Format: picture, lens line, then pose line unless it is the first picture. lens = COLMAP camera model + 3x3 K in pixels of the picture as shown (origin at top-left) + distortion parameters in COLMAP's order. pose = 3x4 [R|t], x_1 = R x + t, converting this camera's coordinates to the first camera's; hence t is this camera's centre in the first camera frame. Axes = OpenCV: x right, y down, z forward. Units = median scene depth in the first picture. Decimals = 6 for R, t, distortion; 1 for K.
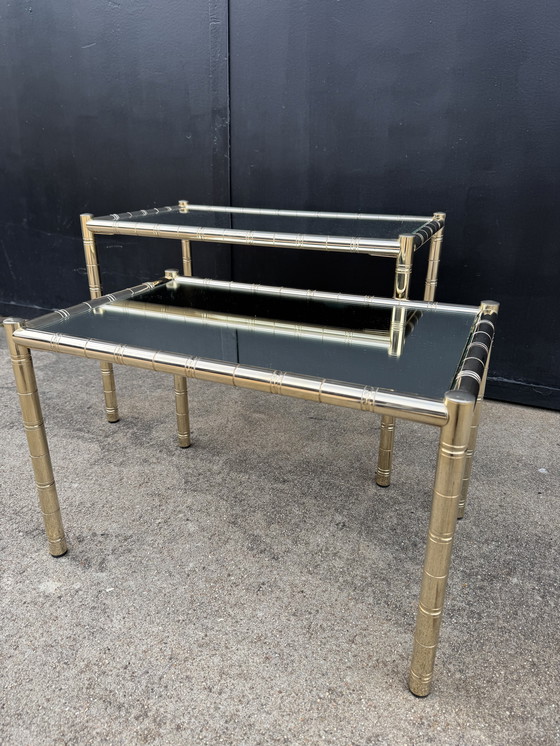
lens RADIAL K [[534.8, 0, 273.7], [0, 534.8, 371.5], [0, 0, 1]] dist [0.010275, -0.025925]
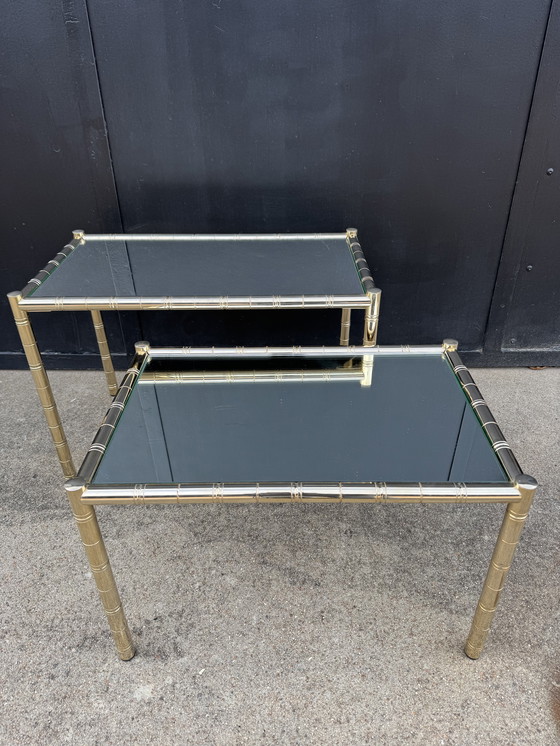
lens RADIAL K [[534.8, 0, 283.6], [0, 534.8, 372.0], [0, 0, 1]] dist [0.010275, -0.025925]
pose [[0.911151, -0.230092, 0.341850, -0.330638], [0.168977, 0.965257, 0.199311, -0.319861], [-0.375833, -0.123837, 0.918376, 0.006173]]
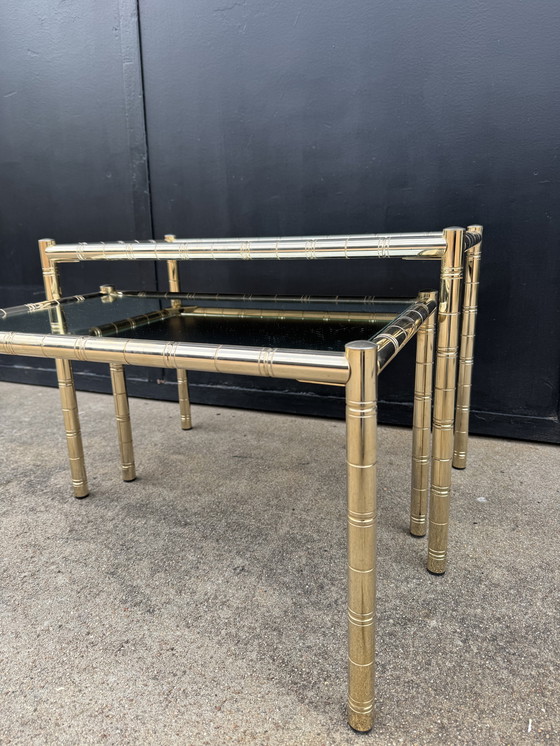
lens RADIAL K [[534.8, 0, 276.3], [0, 534.8, 373.7], [0, 0, 1]] dist [0.010275, -0.025925]
pose [[0.998984, -0.040209, 0.020373, 0.180688], [0.042458, 0.991157, -0.125720, 0.089029], [-0.015138, 0.126457, 0.991857, 0.116369]]
